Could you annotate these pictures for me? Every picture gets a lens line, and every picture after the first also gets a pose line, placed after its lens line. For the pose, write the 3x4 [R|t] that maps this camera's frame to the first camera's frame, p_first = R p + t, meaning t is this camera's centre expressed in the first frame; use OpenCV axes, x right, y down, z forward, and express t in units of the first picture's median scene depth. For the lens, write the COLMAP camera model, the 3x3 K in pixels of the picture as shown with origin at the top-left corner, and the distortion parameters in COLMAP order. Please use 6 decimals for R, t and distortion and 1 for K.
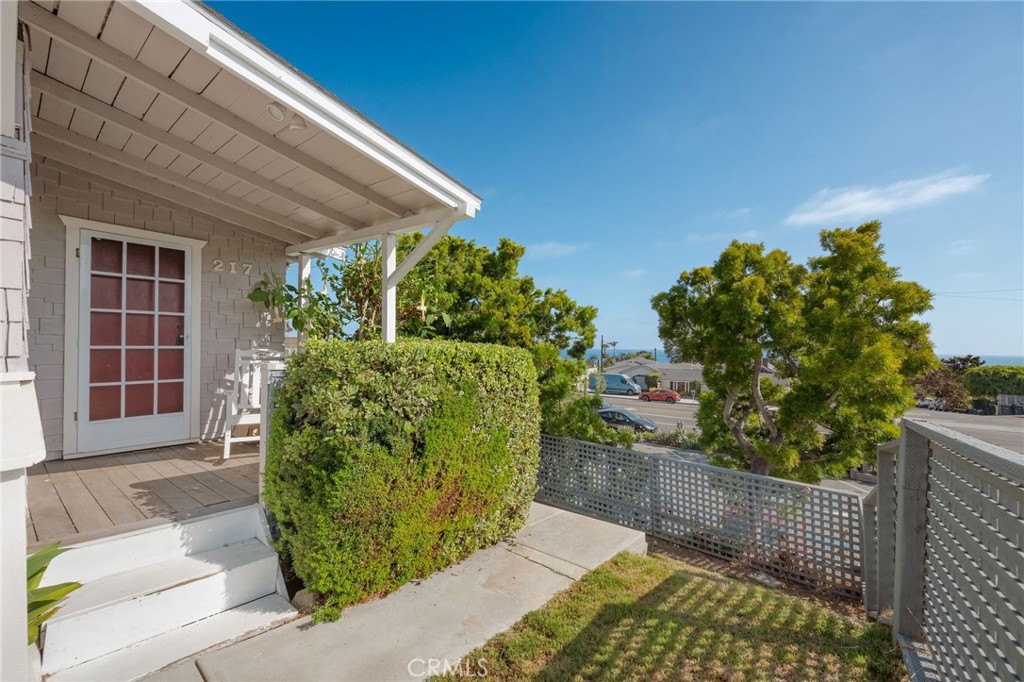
lens RADIAL K [[400.3, 0, 510.5], [0, 400.3, 343.6], [0, 0, 1]] dist [-0.000356, 0.000098]
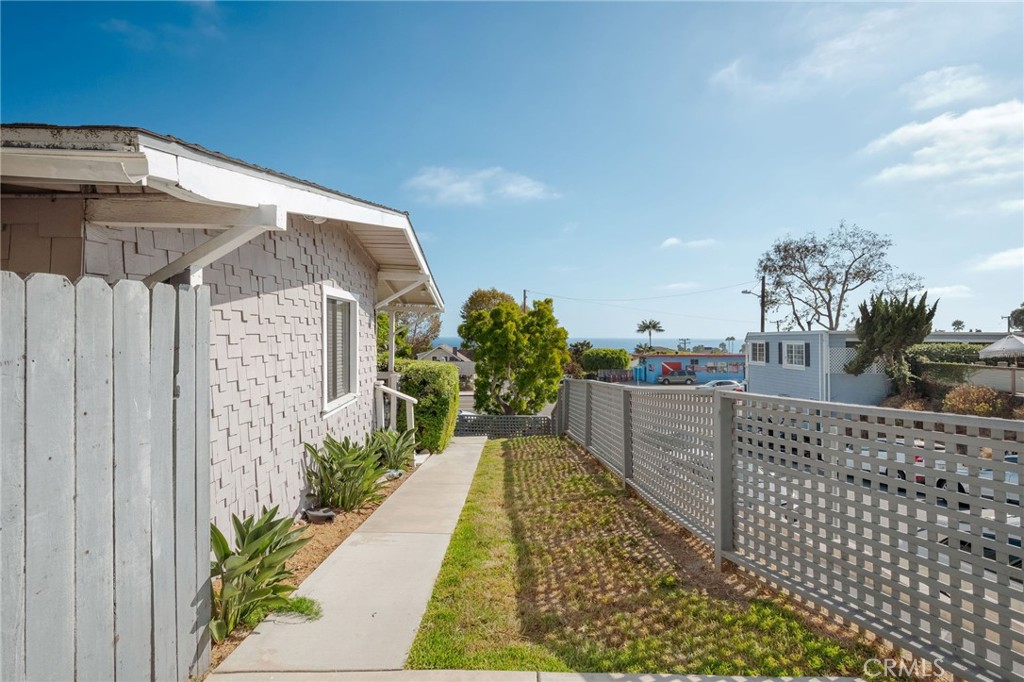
lens RADIAL K [[499.2, 0, 513.0], [0, 499.2, 335.3], [0, 0, 1]] dist [0.000392, 0.000016]
pose [[0.759222, -0.009874, 0.650757, -1.121042], [0.001458, 0.999908, 0.013470, -0.131569], [-0.650830, -0.009278, 0.759167, -1.034454]]
